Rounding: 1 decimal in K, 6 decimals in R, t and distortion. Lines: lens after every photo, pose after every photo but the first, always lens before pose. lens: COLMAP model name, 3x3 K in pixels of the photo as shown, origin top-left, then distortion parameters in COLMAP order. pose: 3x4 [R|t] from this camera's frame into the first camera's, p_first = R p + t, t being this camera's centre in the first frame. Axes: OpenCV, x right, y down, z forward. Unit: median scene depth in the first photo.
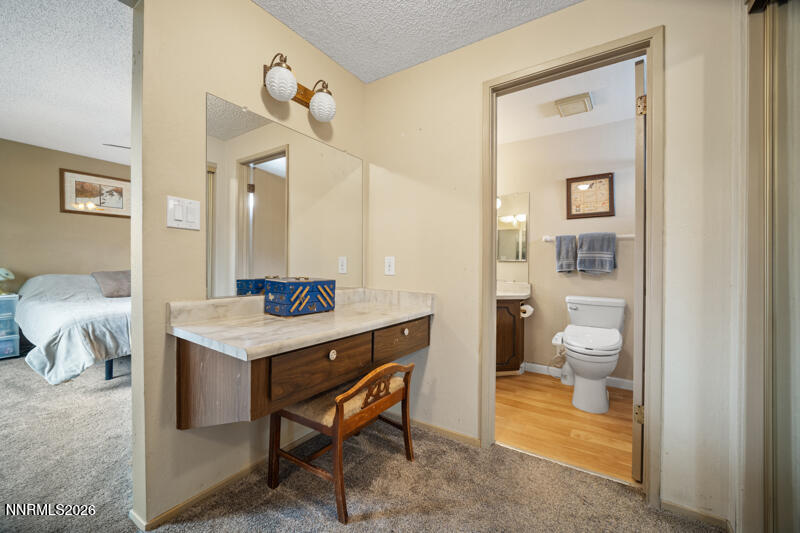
lens RADIAL K [[319.9, 0, 395.6], [0, 319.9, 267.9], [0, 0, 1]] dist [-0.002690, -0.000455]
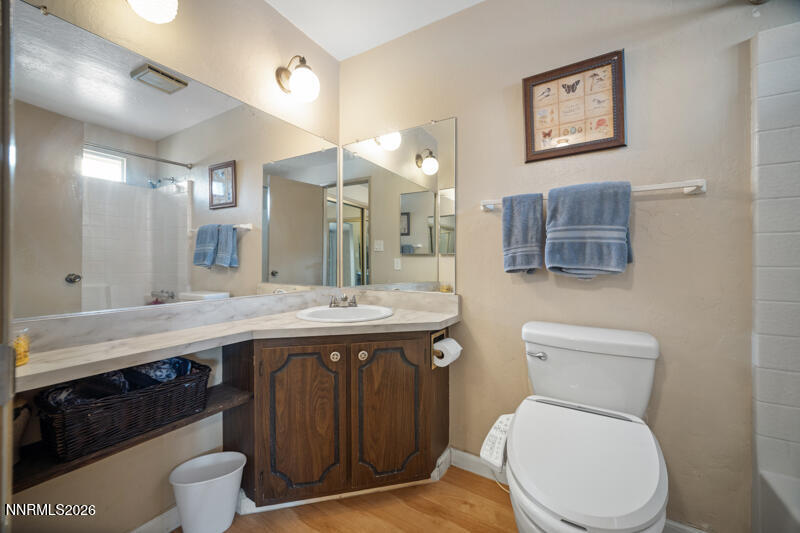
lens RADIAL K [[319.9, 0, 393.3], [0, 319.9, 266.0], [0, 0, 1]] dist [-0.002690, -0.000455]
pose [[0.999212, -0.009649, 0.038488, 0.330446], [0.009611, 0.999953, 0.001175, 0.001824], [-0.038498, -0.000804, 0.999258, 0.548162]]
